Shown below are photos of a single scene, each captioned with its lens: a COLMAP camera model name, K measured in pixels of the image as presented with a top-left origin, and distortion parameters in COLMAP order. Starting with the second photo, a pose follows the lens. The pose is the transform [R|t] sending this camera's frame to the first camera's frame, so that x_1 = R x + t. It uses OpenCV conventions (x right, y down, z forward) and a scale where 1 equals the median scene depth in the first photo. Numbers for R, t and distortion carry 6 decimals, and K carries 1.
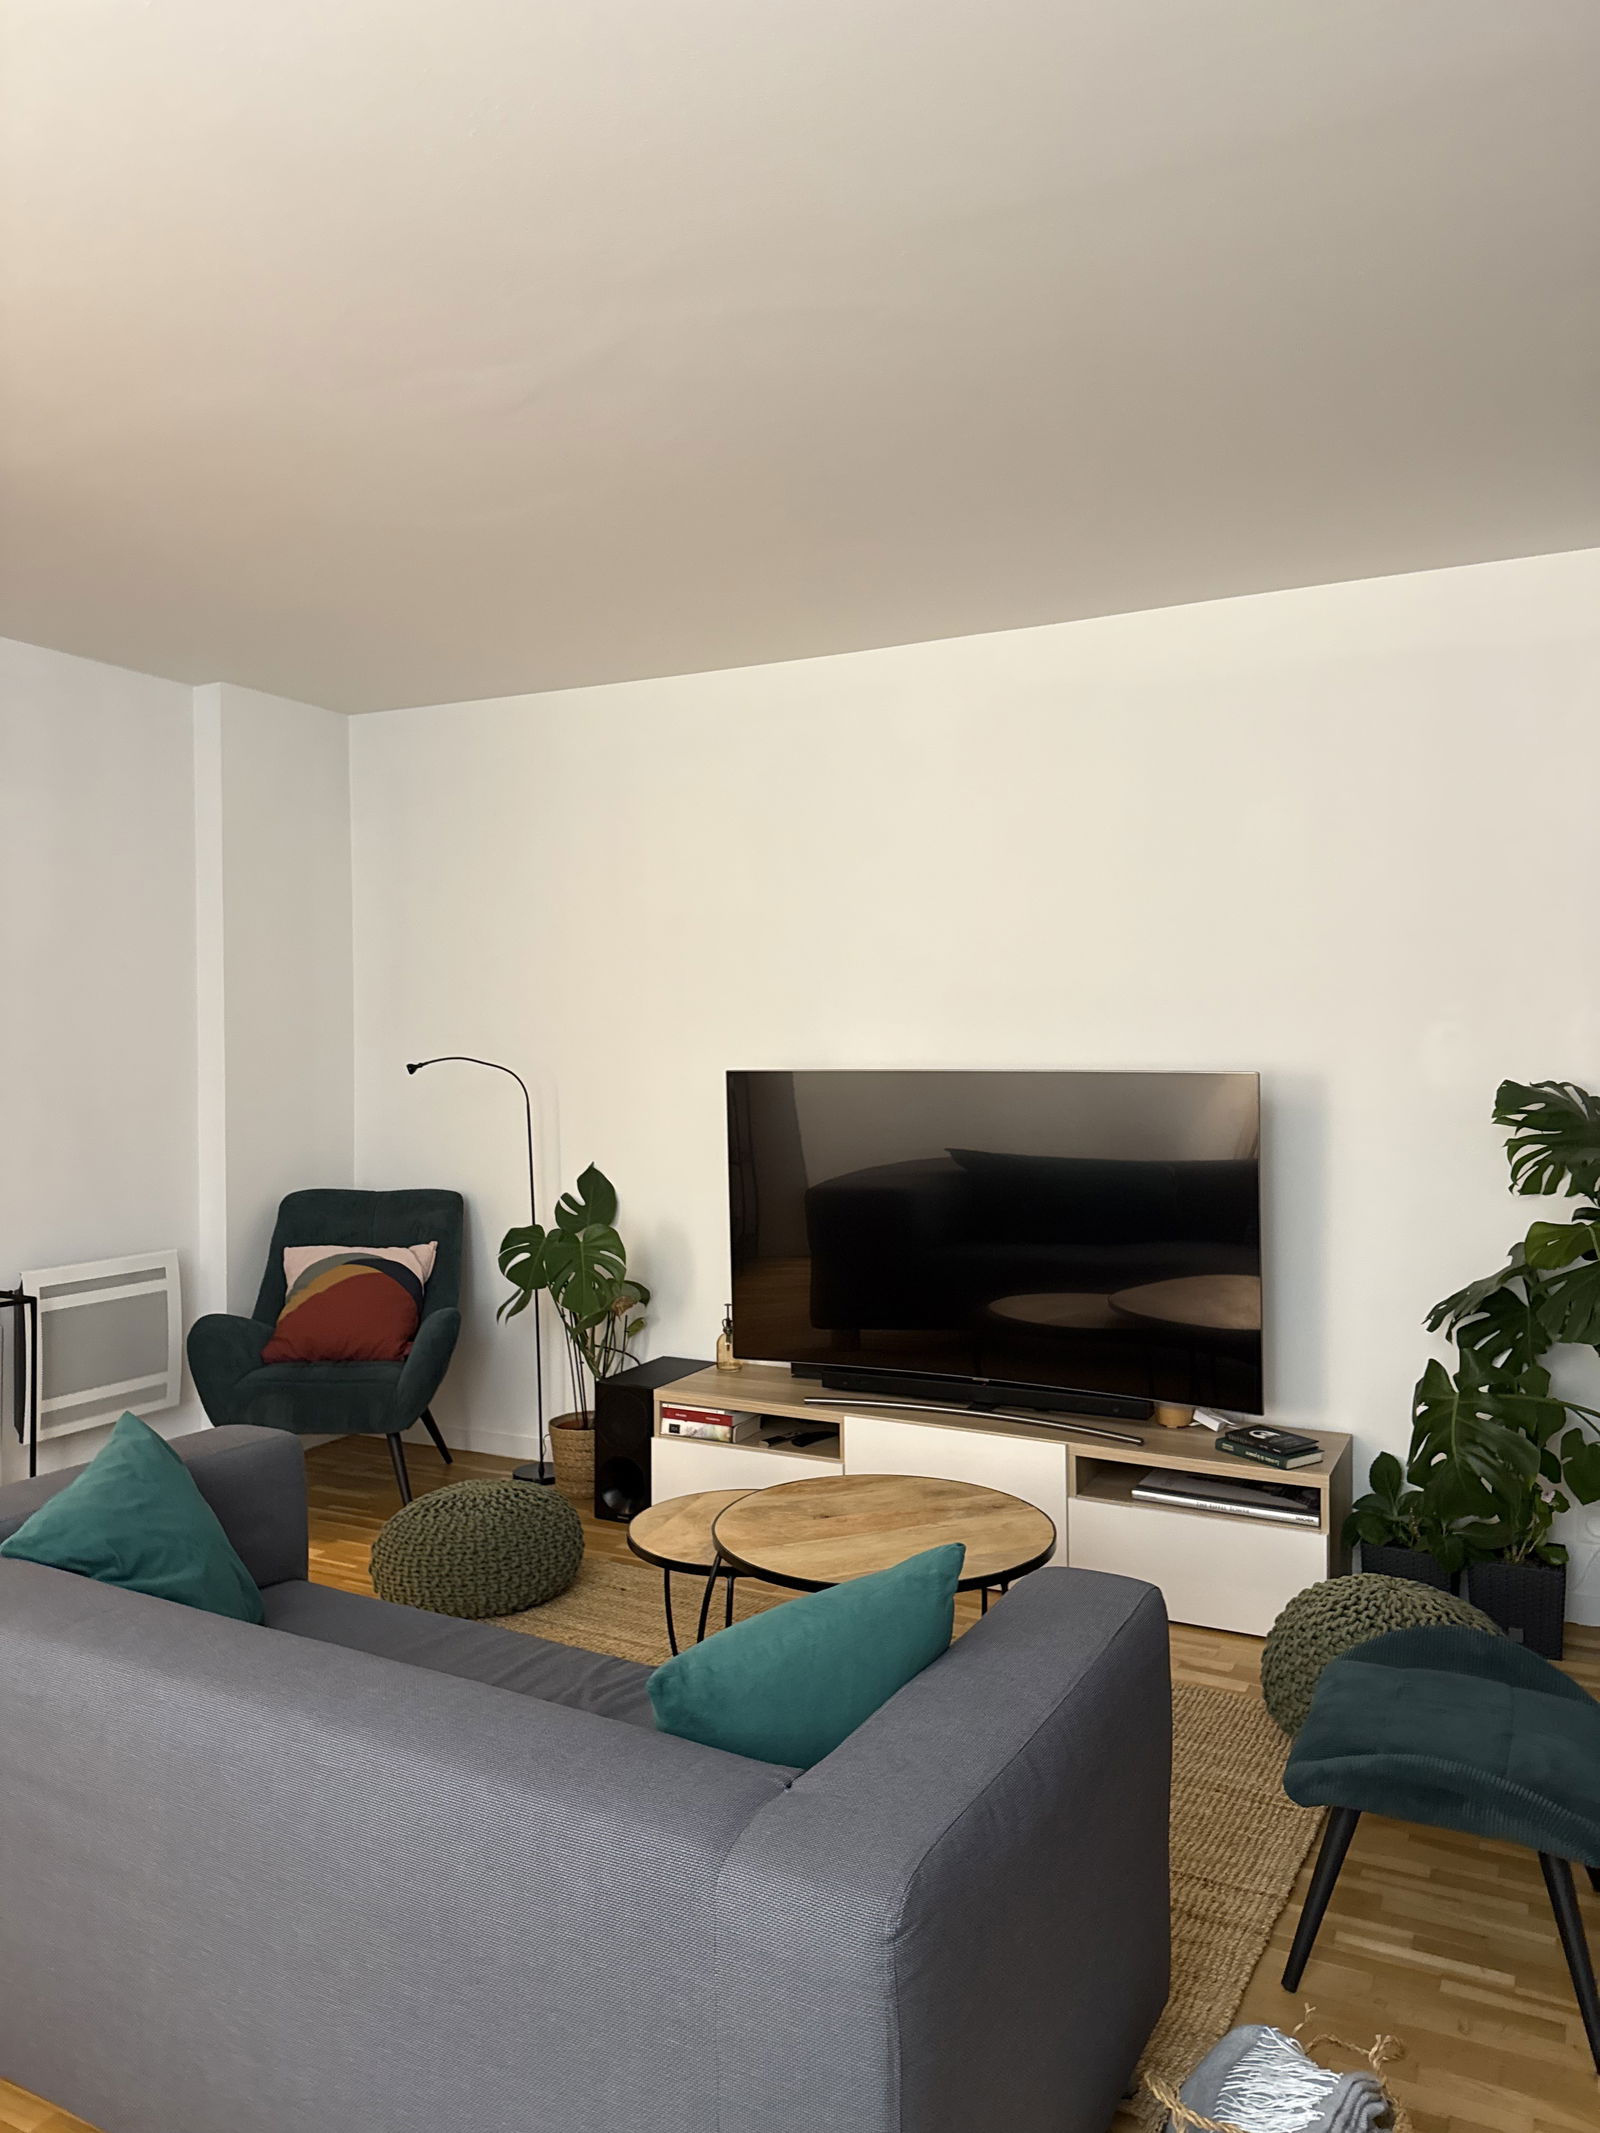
lens RADIAL K [[1505.7, 0, 793.5], [0, 1505.7, 1064.1], [0, 0, 1]] dist [0.061433, -0.074397]
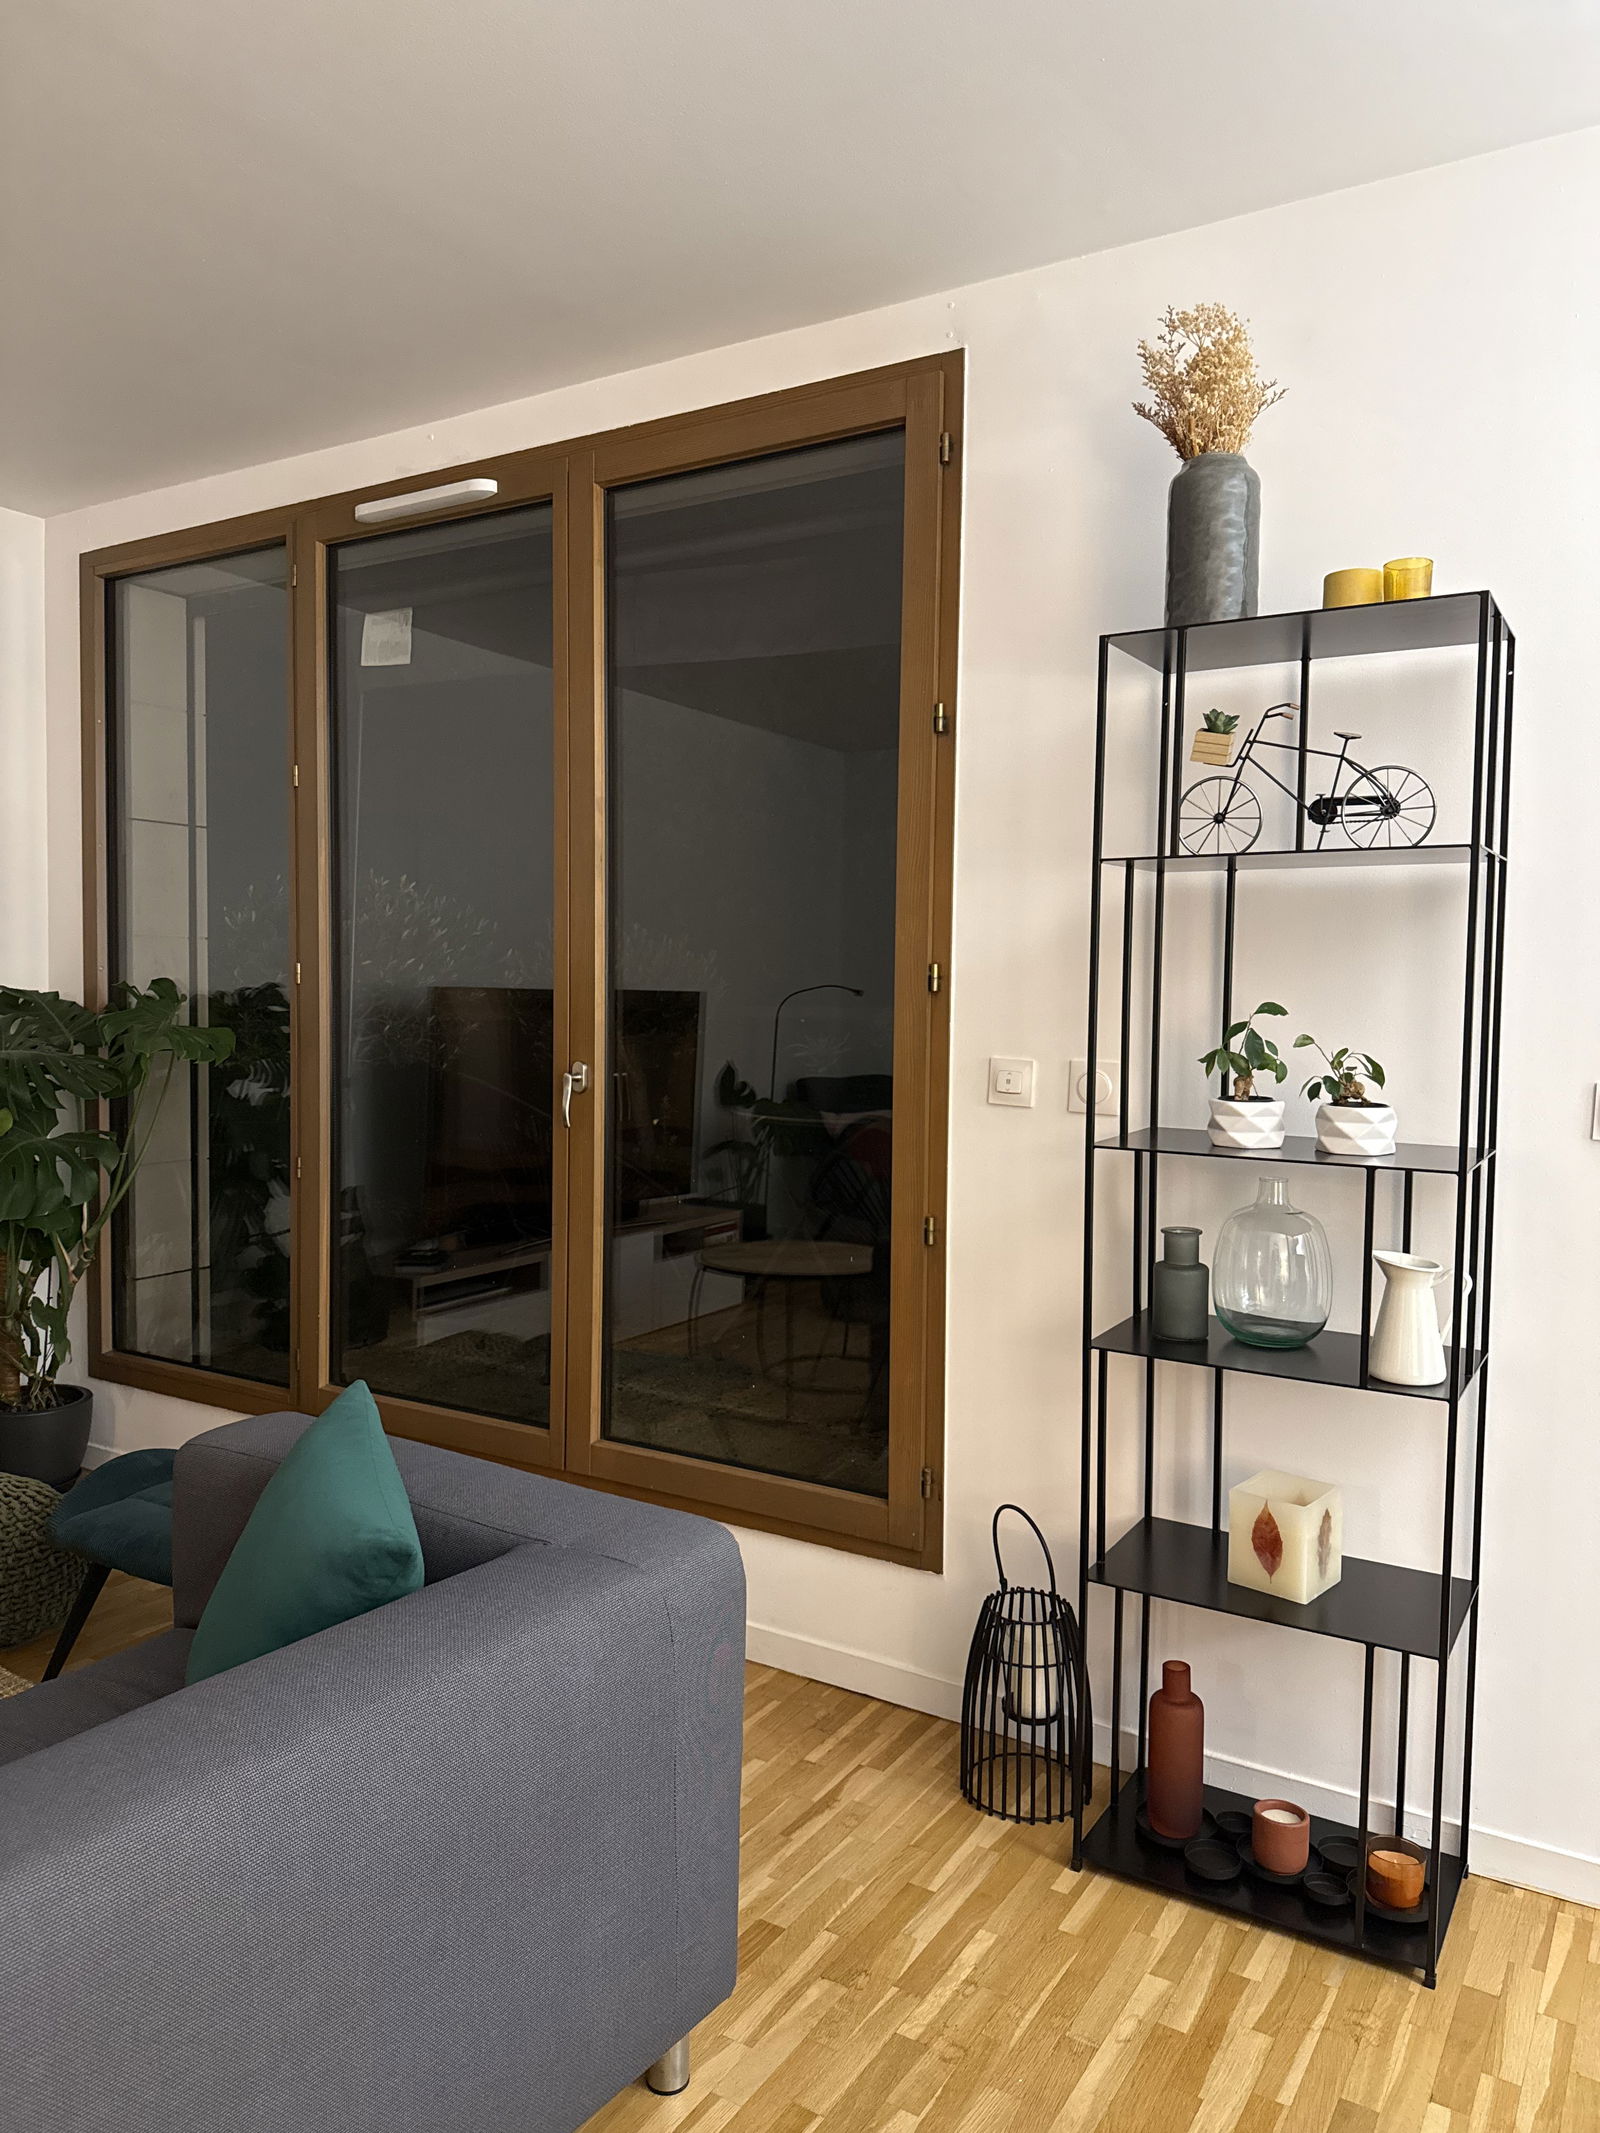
lens RADIAL K [[1505.7, 0, 816.1], [0, 1505.7, 1072.6], [0, 0, 1]] dist [0.061433, -0.074397]
pose [[0.071344, -0.052810, 0.996053, -0.438414], [0.000406, 0.998599, 0.052916, 0.015118], [-0.997452, -0.003371, 0.071266, 0.271383]]
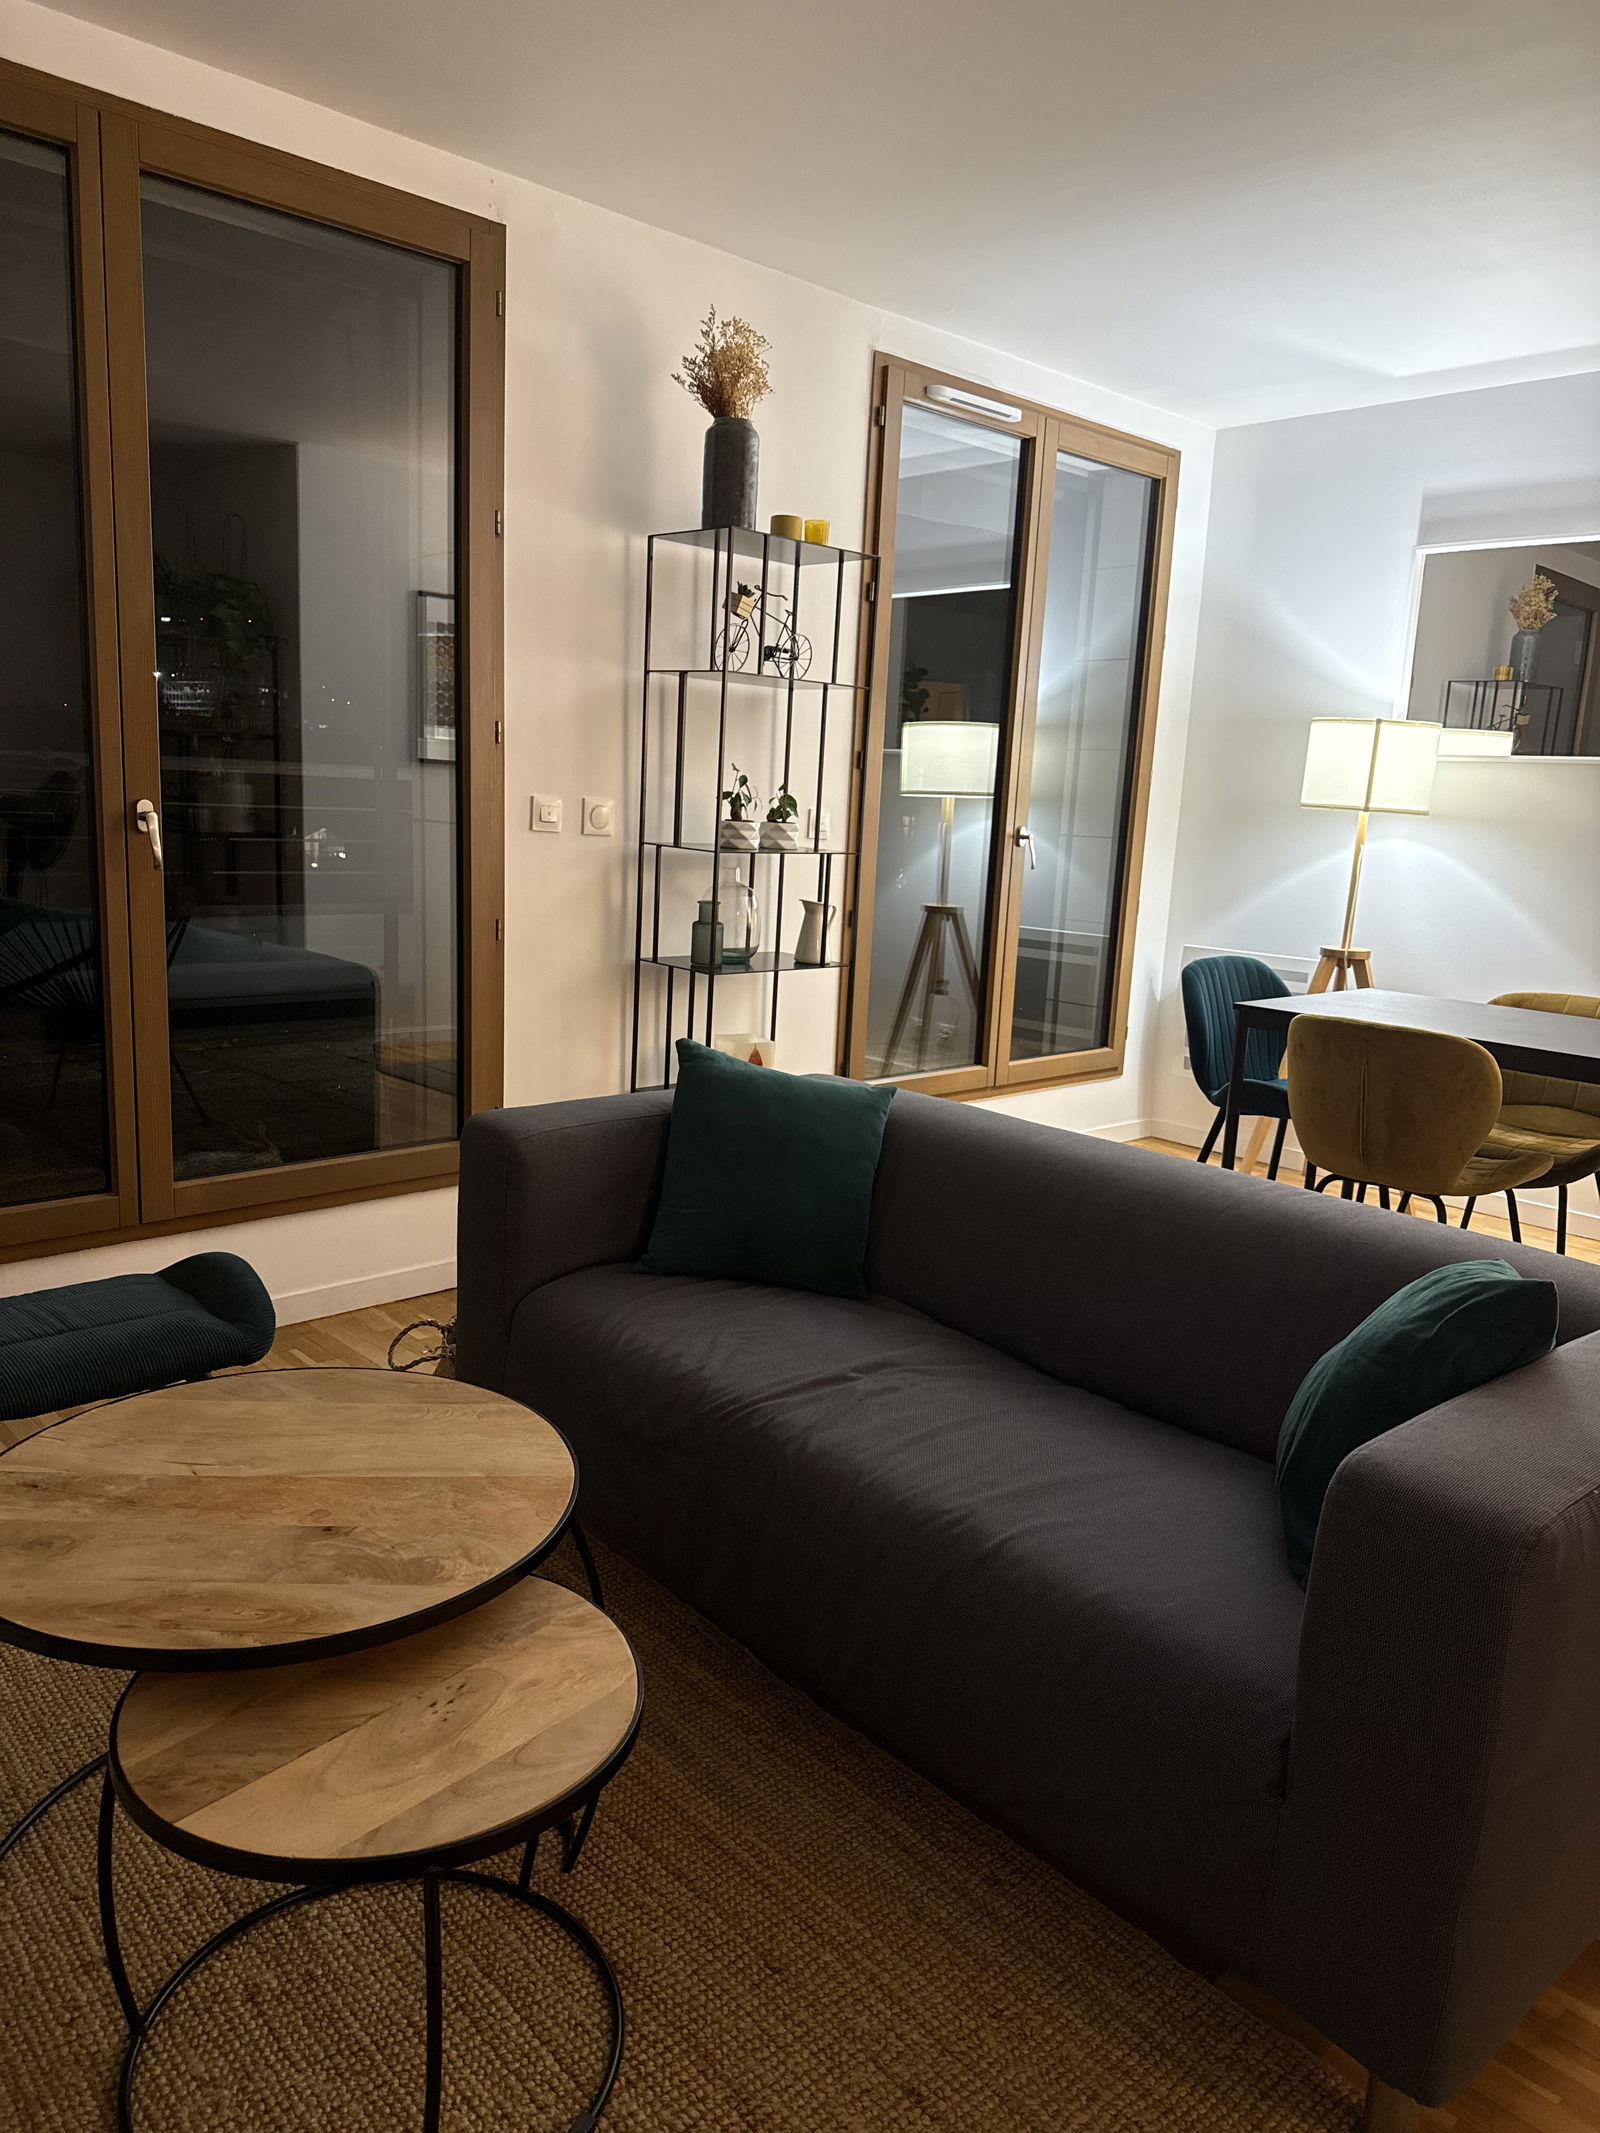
lens RADIAL K [[1505.7, 0, 813.2], [0, 1505.7, 1070.0], [0, 0, 1]] dist [0.061433, -0.074397]
pose [[-0.948090, -0.105571, 0.299968, -0.217301], [-0.046923, 0.979403, 0.196386, 0.019655], [-0.314522, 0.172116, -0.933516, 1.080398]]
